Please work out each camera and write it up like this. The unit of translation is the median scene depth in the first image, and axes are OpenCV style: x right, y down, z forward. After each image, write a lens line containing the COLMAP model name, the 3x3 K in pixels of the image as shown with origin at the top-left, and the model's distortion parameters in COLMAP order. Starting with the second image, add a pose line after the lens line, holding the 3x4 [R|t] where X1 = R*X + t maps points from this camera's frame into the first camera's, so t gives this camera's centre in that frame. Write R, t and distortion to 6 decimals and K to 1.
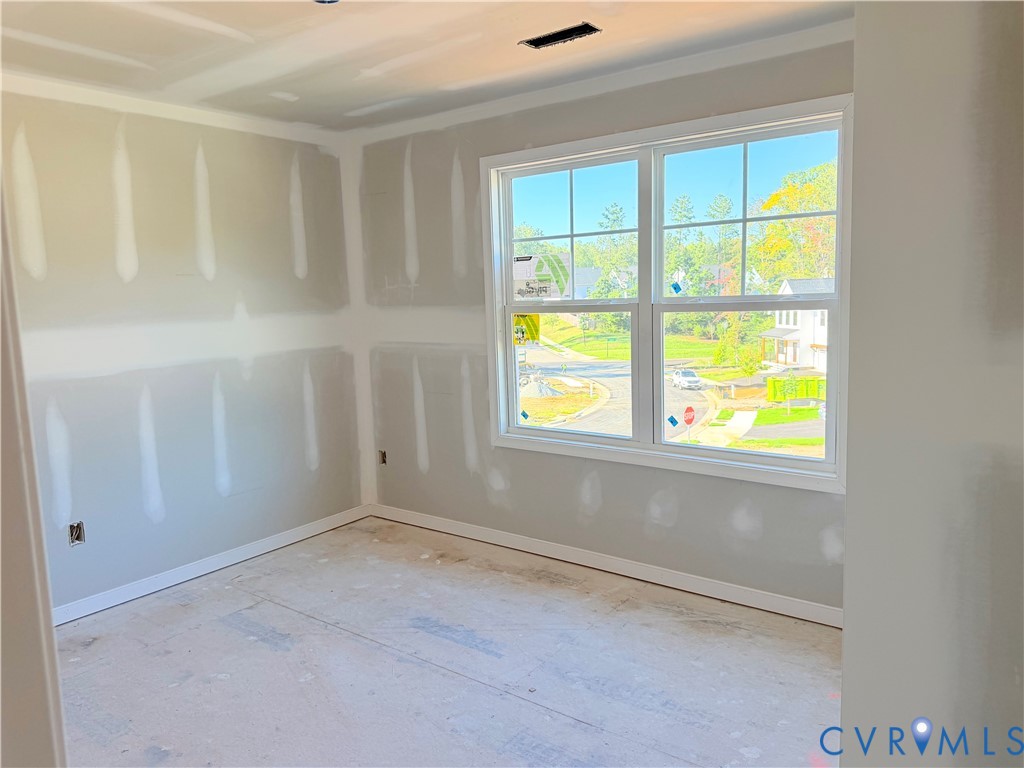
lens RADIAL K [[723.0, 0, 512.3], [0, 723.0, 371.1], [0, 0, 1]] dist [0.067919, -0.104176]
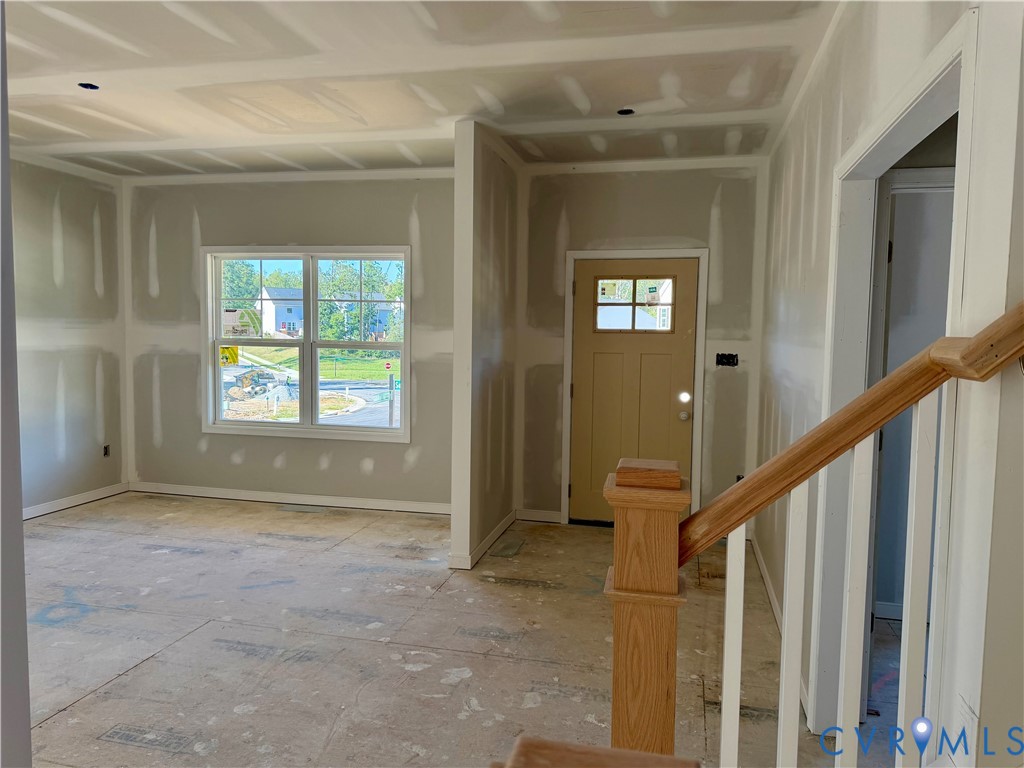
lens RADIAL K [[723.0, 0, 516.7], [0, 723.0, 380.3], [0, 0, 1]] dist [0.067919, -0.104176]
pose [[0.907092, 0.030559, 0.419821, -0.082502], [-0.007956, 0.998428, -0.055485, 0.078131], [-0.420856, 0.046990, 0.905910, -0.690734]]
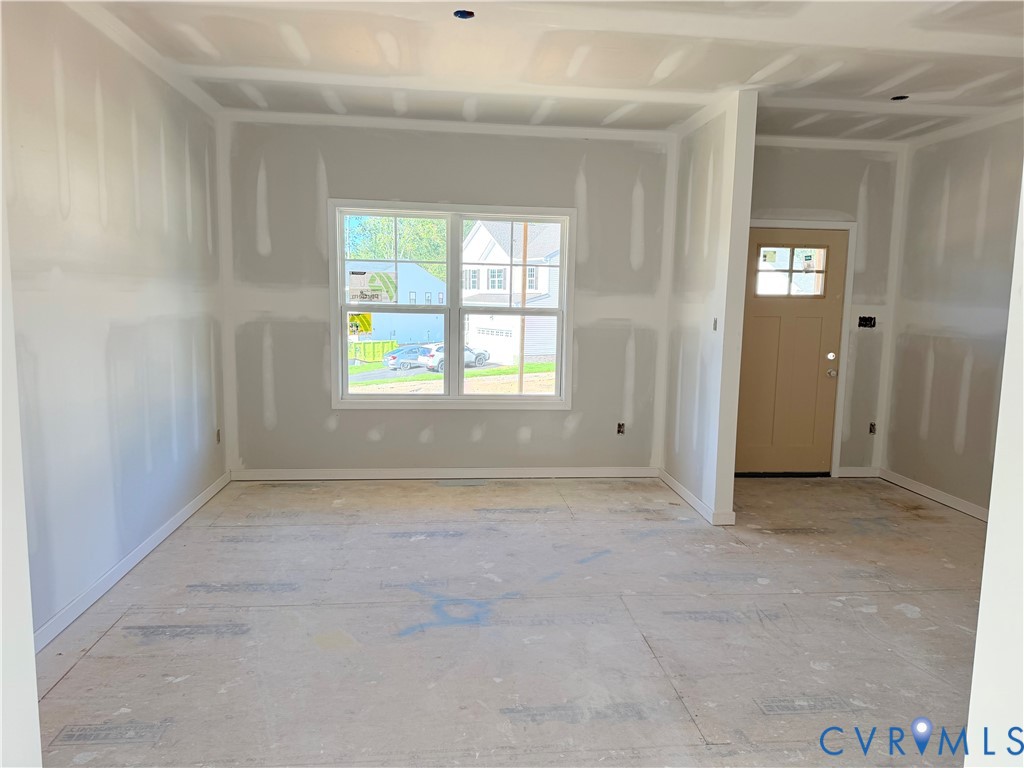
lens RADIAL K [[723.0, 0, 506.6], [0, 723.0, 386.8], [0, 0, 1]] dist [0.067919, -0.104176]
pose [[0.721211, -0.028461, 0.692131, -0.774798], [0.029333, 0.999514, 0.010536, 0.060008], [-0.692094, 0.012704, 0.721695, -0.218792]]
